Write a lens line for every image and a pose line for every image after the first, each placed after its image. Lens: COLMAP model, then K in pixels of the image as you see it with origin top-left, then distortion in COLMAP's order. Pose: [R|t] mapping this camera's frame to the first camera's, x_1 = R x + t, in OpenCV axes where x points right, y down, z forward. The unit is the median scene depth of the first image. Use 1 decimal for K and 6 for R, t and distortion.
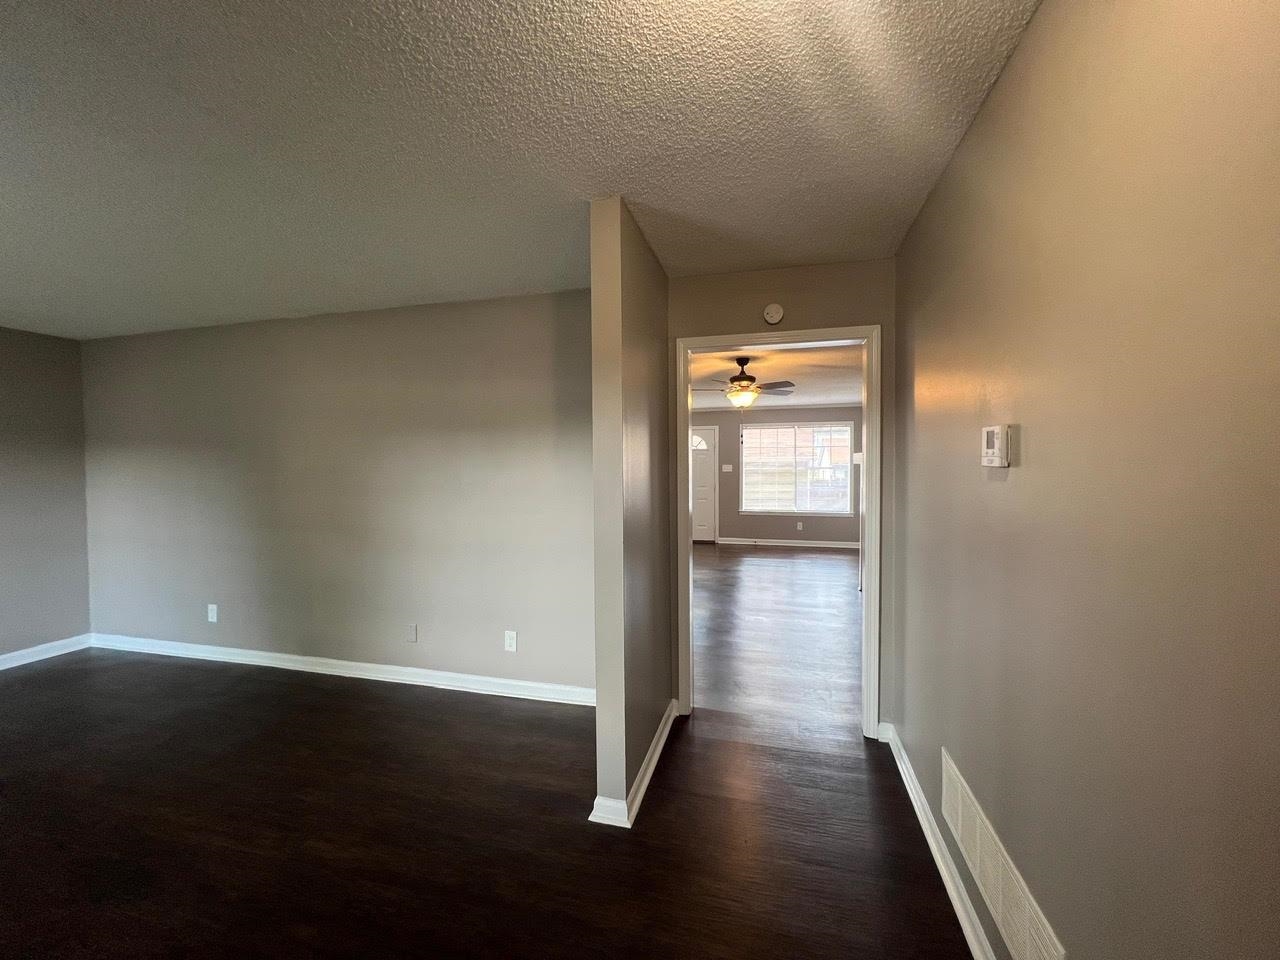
lens RADIAL K [[511.8, 0, 640.0], [0, 511.8, 480.0], [0, 0, 1]] dist [0.000336, 0.000309]
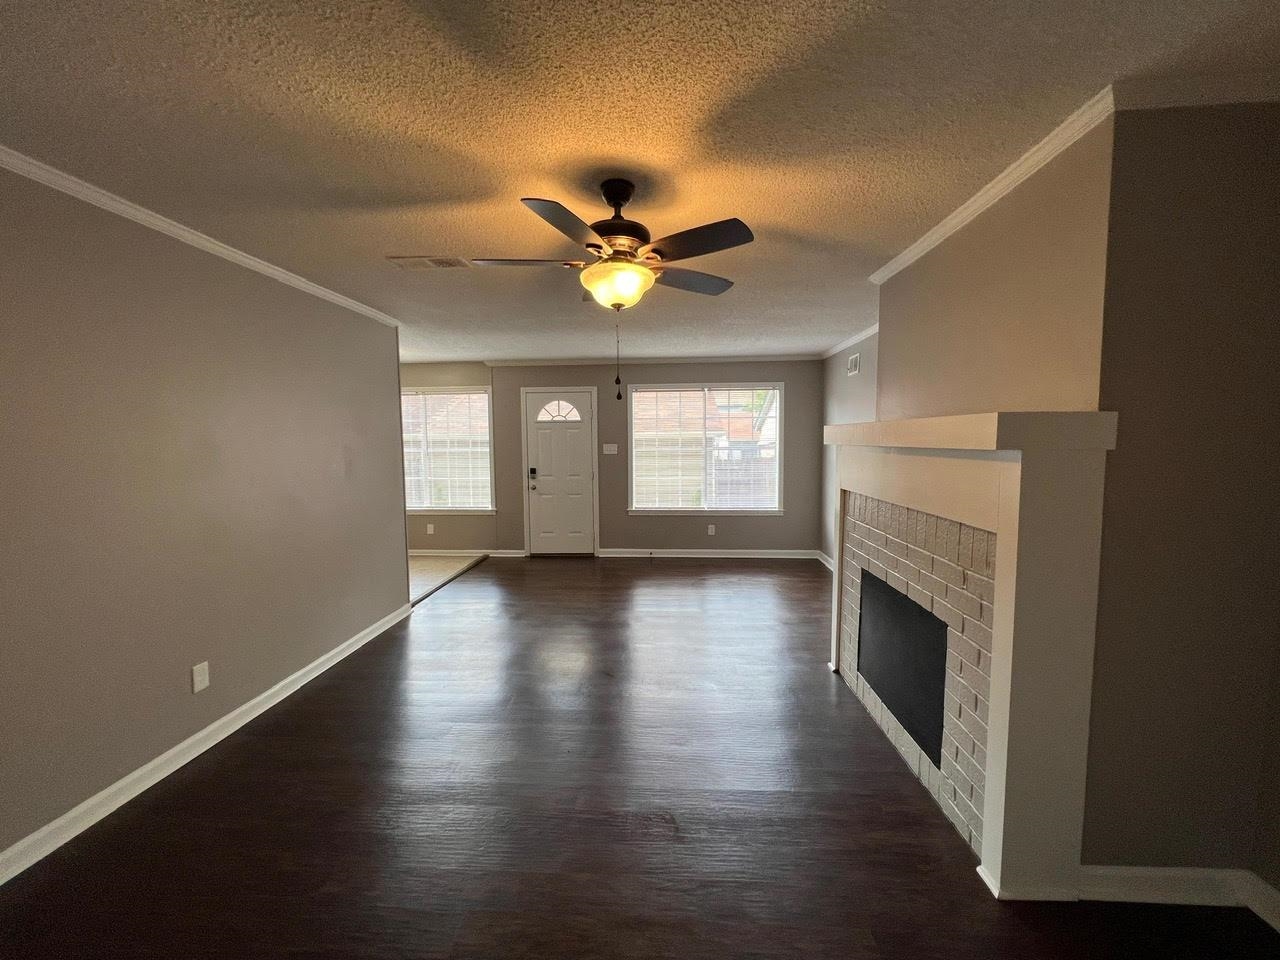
lens RADIAL K [[511.8, 0, 640.0], [0, 511.8, 480.0], [0, 0, 1]] dist [0.000336, 0.000309]
pose [[0.979513, -0.018678, 0.200511, 0.068460], [0.010445, 0.999061, 0.042041, -0.009299], [-0.201108, -0.039085, 0.978789, 0.305189]]
